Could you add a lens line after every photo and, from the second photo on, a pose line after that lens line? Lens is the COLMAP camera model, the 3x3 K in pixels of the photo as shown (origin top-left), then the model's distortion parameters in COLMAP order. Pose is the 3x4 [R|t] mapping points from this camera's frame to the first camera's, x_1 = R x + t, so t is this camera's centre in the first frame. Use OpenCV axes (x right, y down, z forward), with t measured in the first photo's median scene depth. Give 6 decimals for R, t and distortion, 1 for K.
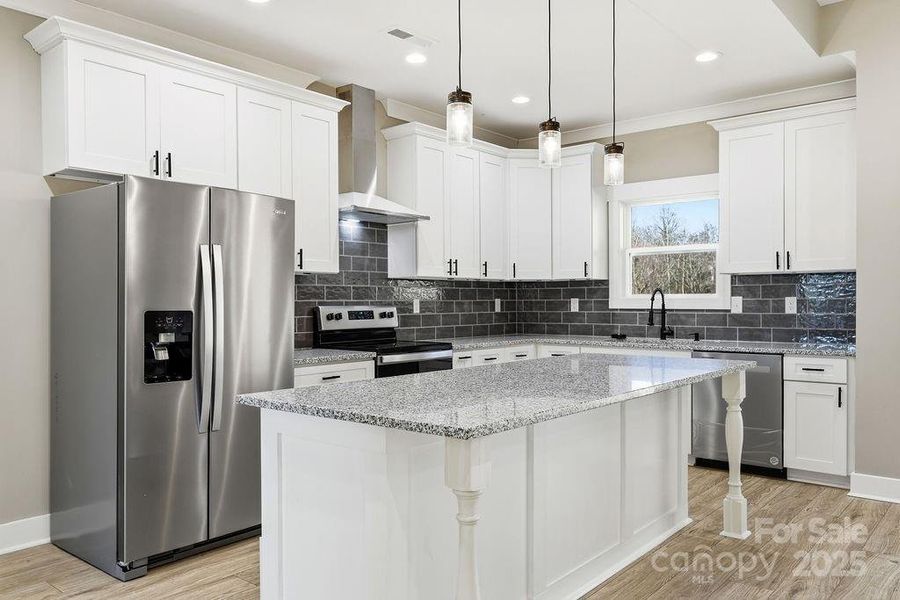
lens RADIAL K [[689.2, 0, 452.0], [0, 689.2, 301.3], [0, 0, 1]] dist [0.000006, 0.008162]
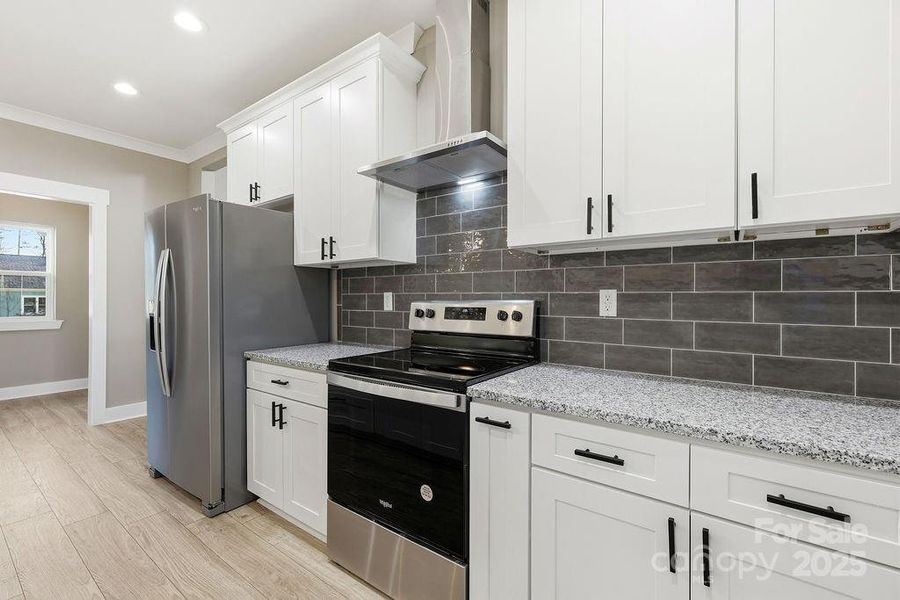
lens RADIAL K [[392.5, 0, 447.9], [0, 392.5, 296.2], [0, 0, 1]] dist [0.003321, -0.000721]
pose [[0.057591, 0.006178, -0.998321, 0.242344], [0.002295, 0.999977, 0.006320, -0.000236], [0.998338, -0.002655, 0.057576, 0.875893]]
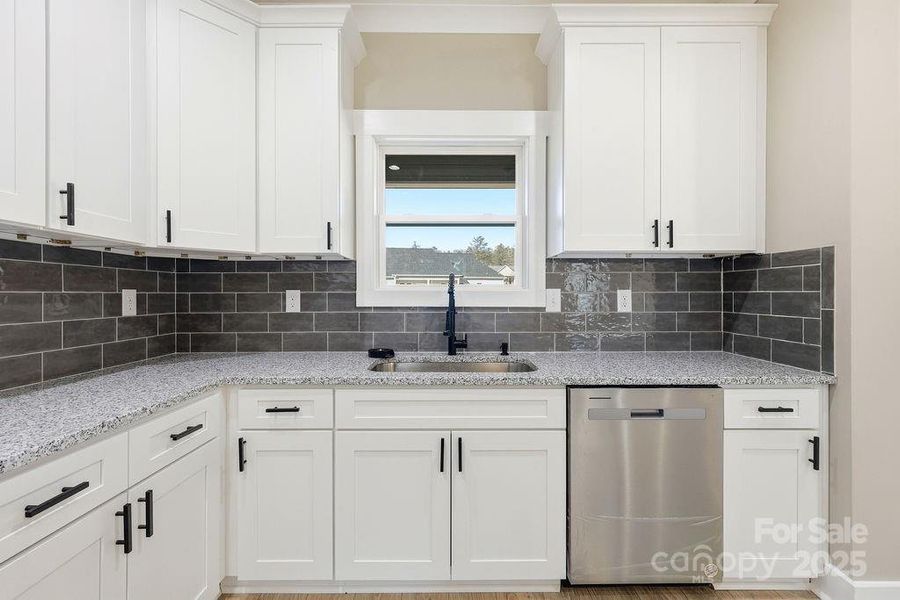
lens RADIAL K [[392.5, 0, 450.5], [0, 392.5, 296.6], [0, 0, 1]] dist [0.003321, -0.000721]
pose [[0.764564, 0.000180, 0.644548, 0.071368], [-0.001912, 0.999996, 0.001990, 0.000614], [-0.644545, -0.002754, 0.764561, 0.744336]]
